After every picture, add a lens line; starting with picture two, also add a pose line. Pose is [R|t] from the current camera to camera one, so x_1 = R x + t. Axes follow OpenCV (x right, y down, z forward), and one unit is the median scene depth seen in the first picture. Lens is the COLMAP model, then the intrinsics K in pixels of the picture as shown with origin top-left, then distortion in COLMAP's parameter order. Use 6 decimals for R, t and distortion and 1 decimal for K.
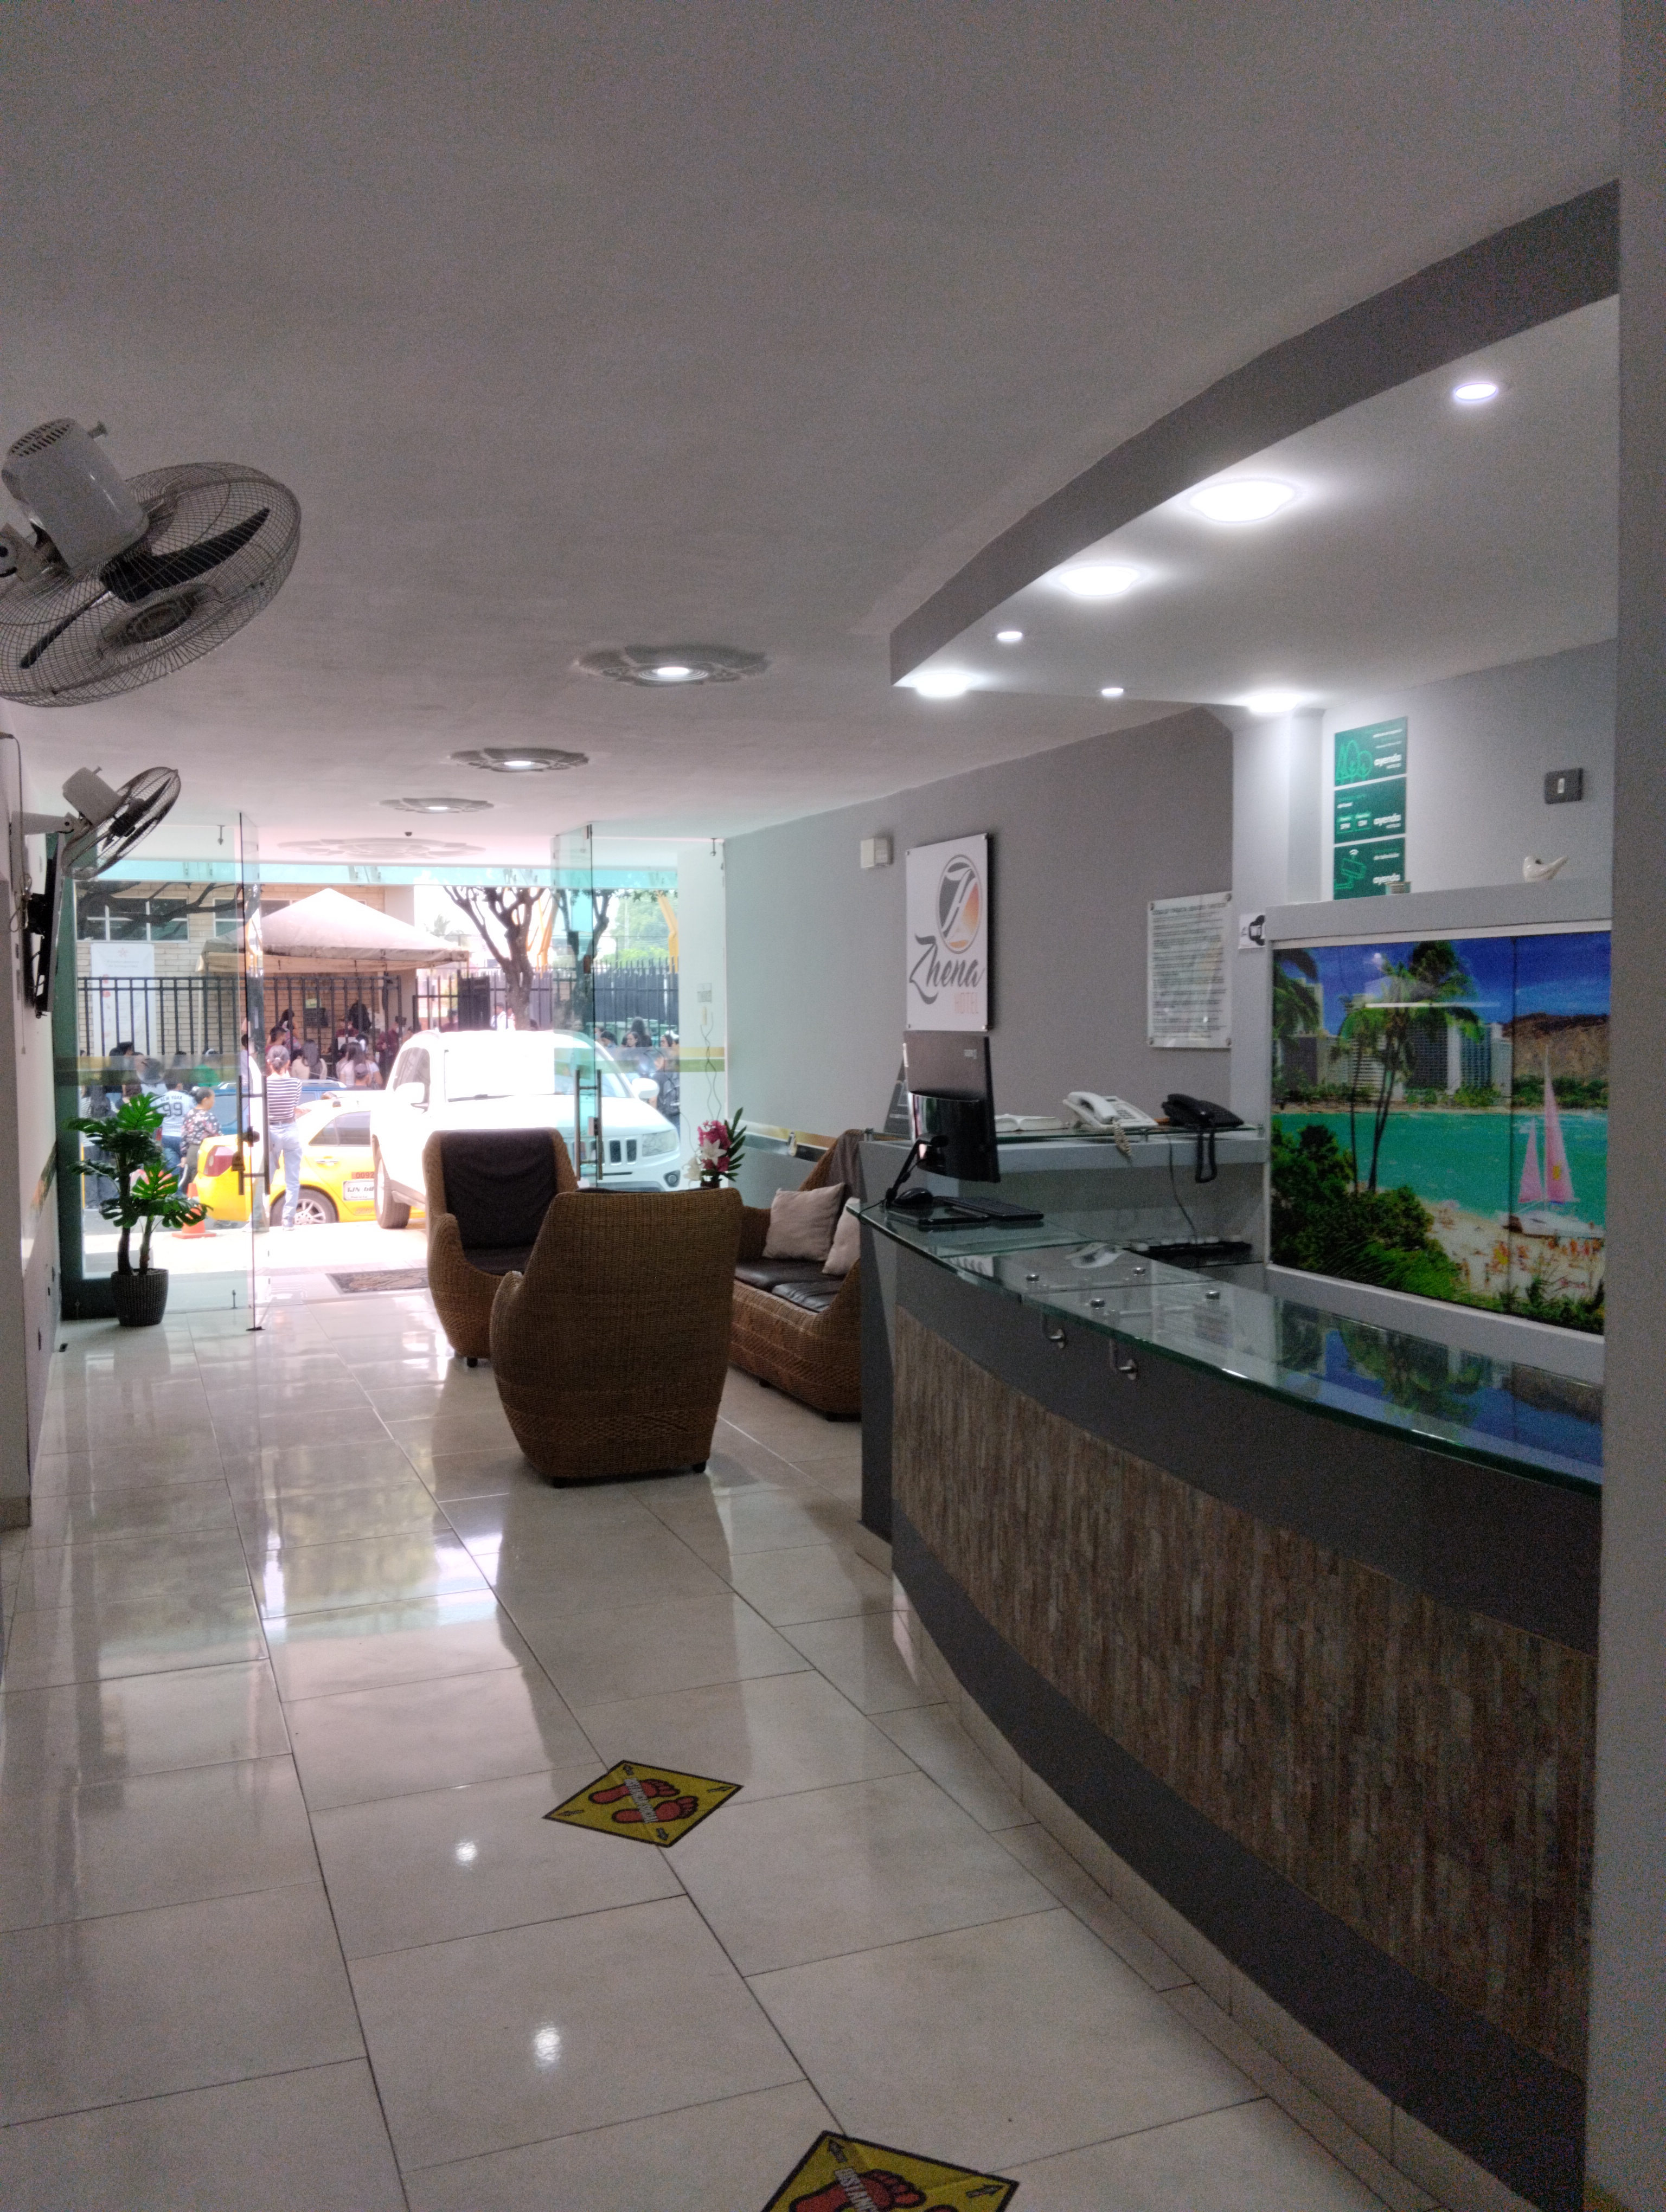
lens RADIAL K [[1771.4, 0, 833.0], [0, 1771.4, 1106.0], [0, 0, 1]] dist [0.090345, -0.196868]
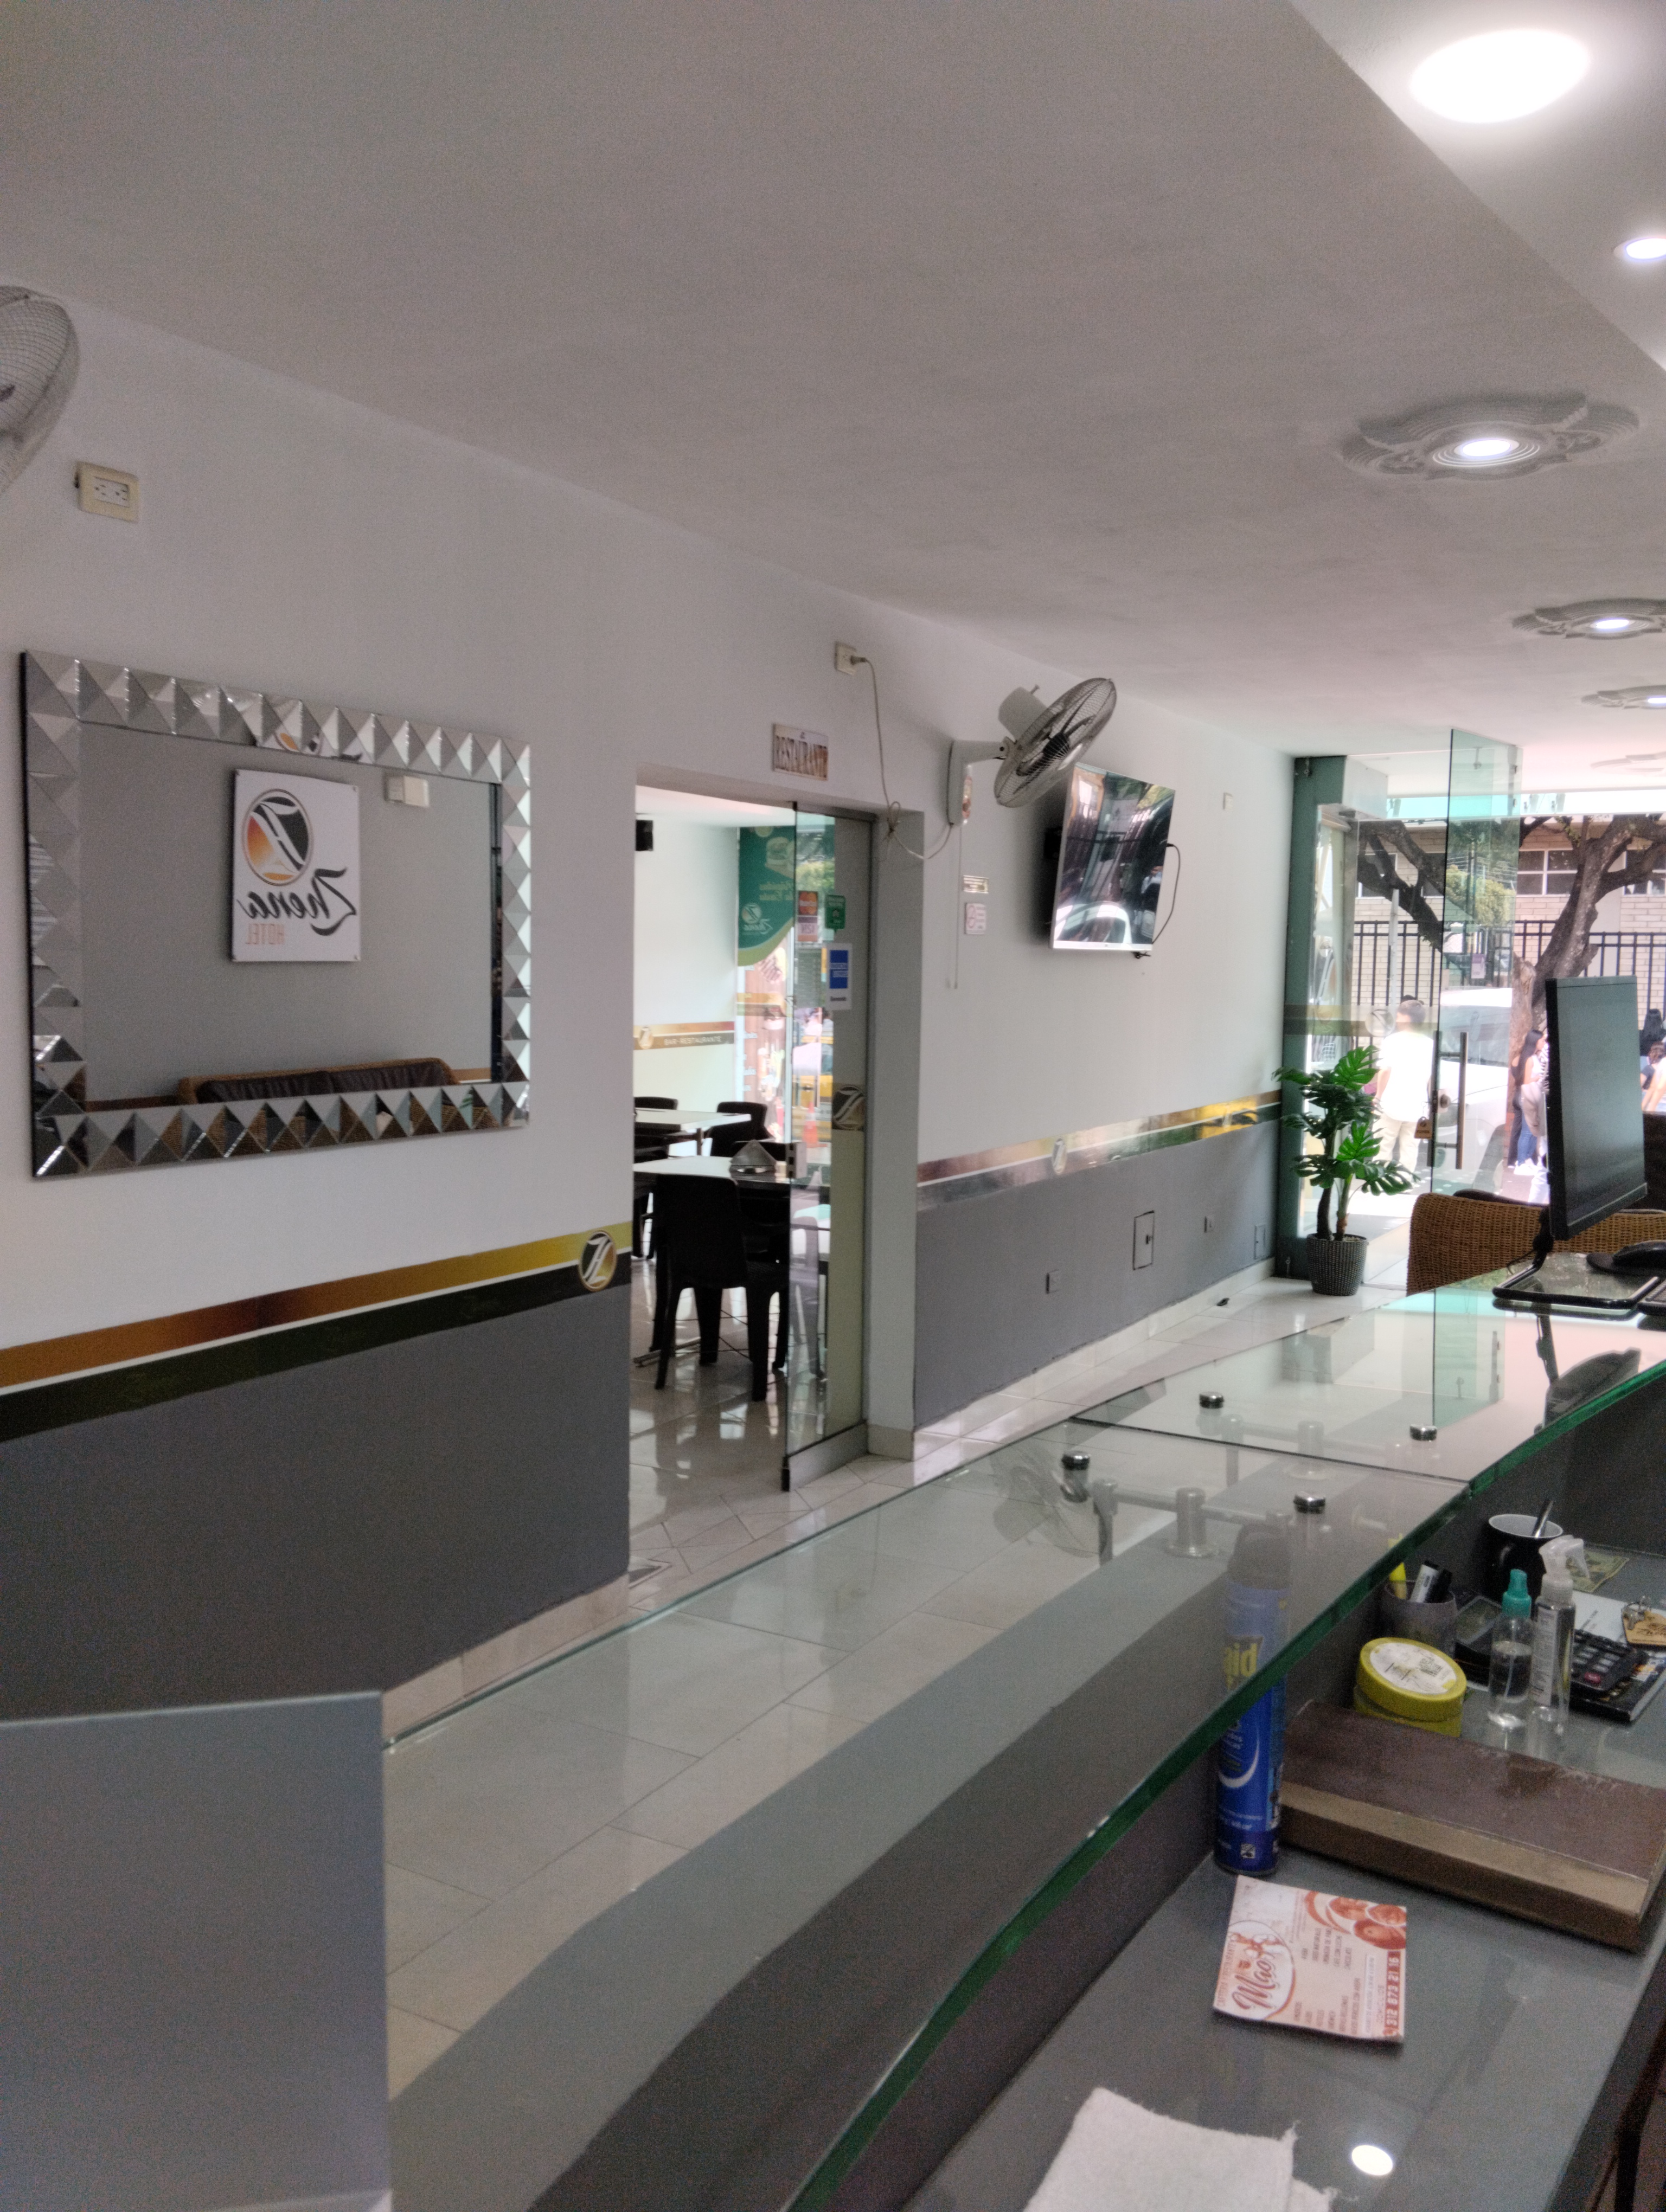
lens RADIAL K [[1771.4, 0, 833.0], [0, 1771.4, 1106.0], [0, 0, 1]] dist [0.090345, -0.196868]
pose [[0.586927, 0.083227, -0.805351, 0.203023], [-0.068356, 0.996245, 0.053138, -0.006750], [0.806749, 0.023863, 0.590412, 0.238801]]
